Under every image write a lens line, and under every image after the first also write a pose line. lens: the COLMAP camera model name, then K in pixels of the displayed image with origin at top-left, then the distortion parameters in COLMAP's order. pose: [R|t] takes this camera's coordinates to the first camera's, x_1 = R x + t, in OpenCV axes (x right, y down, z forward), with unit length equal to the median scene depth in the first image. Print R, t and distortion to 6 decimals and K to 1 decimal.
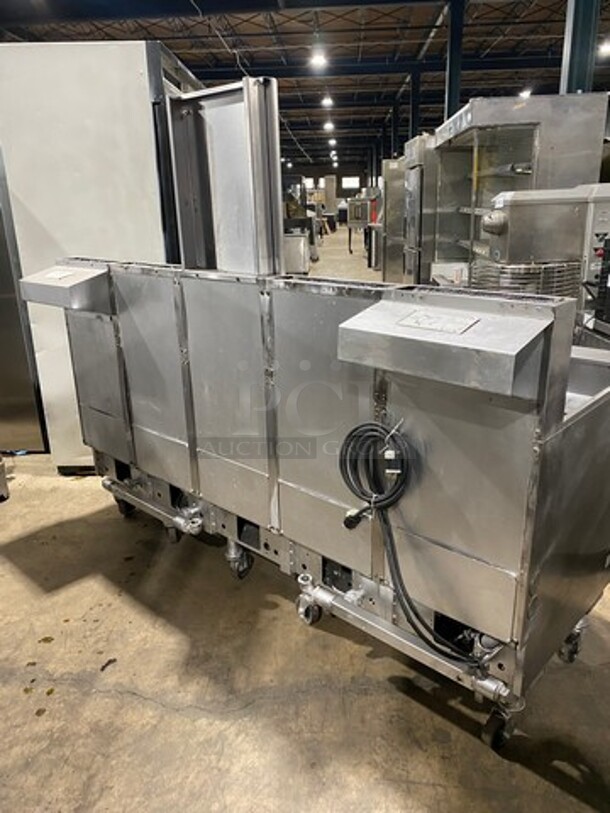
lens RADIAL K [[642.1, 0, 310.6], [0, 642.1, 405.1], [0, 0, 1]] dist [0.008211, -0.006001]
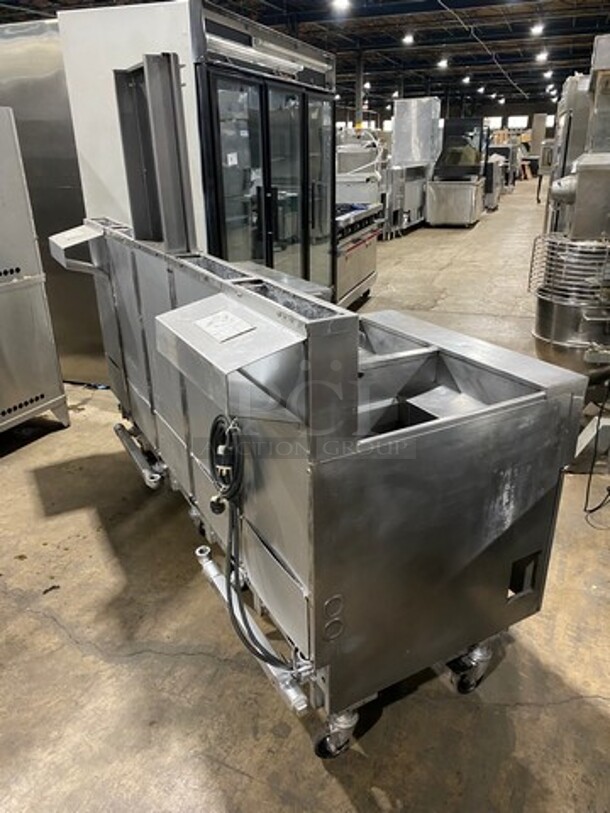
lens RADIAL K [[642.1, 0, 310.6], [0, 642.1, 405.1], [0, 0, 1]] dist [0.008211, -0.006001]
pose [[0.946335, 0.127474, -0.296985, 0.344846], [-0.101305, 0.989616, 0.101964, -0.068003], [0.306899, -0.066406, 0.949422, 0.068105]]
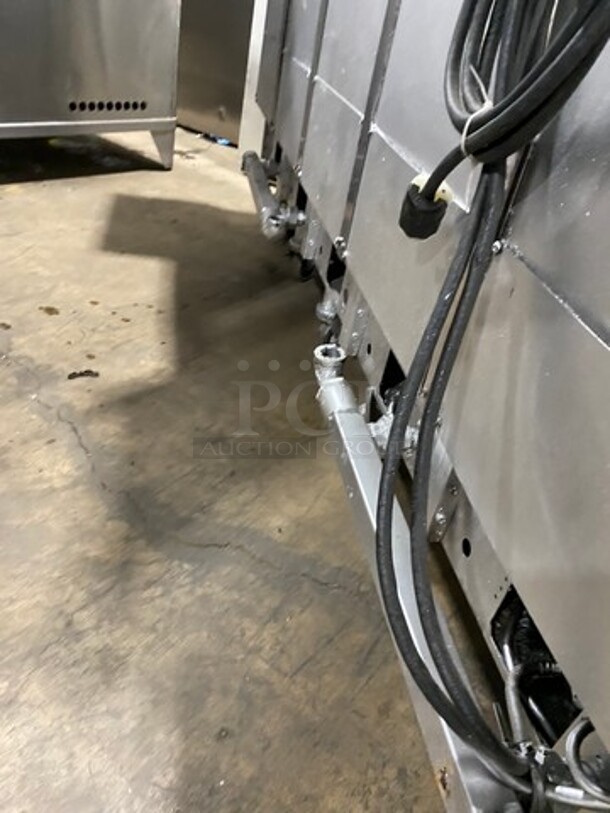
lens RADIAL K [[624.3, 0, 306.2], [0, 624.3, 392.0], [0, 0, 1]] dist [0.006907, -0.001302]
pose [[0.832339, 0.432460, -0.346685, 0.067092], [-0.345585, 0.893932, 0.285406, 0.141854], [0.433339, -0.117745, 0.893506, 0.457494]]
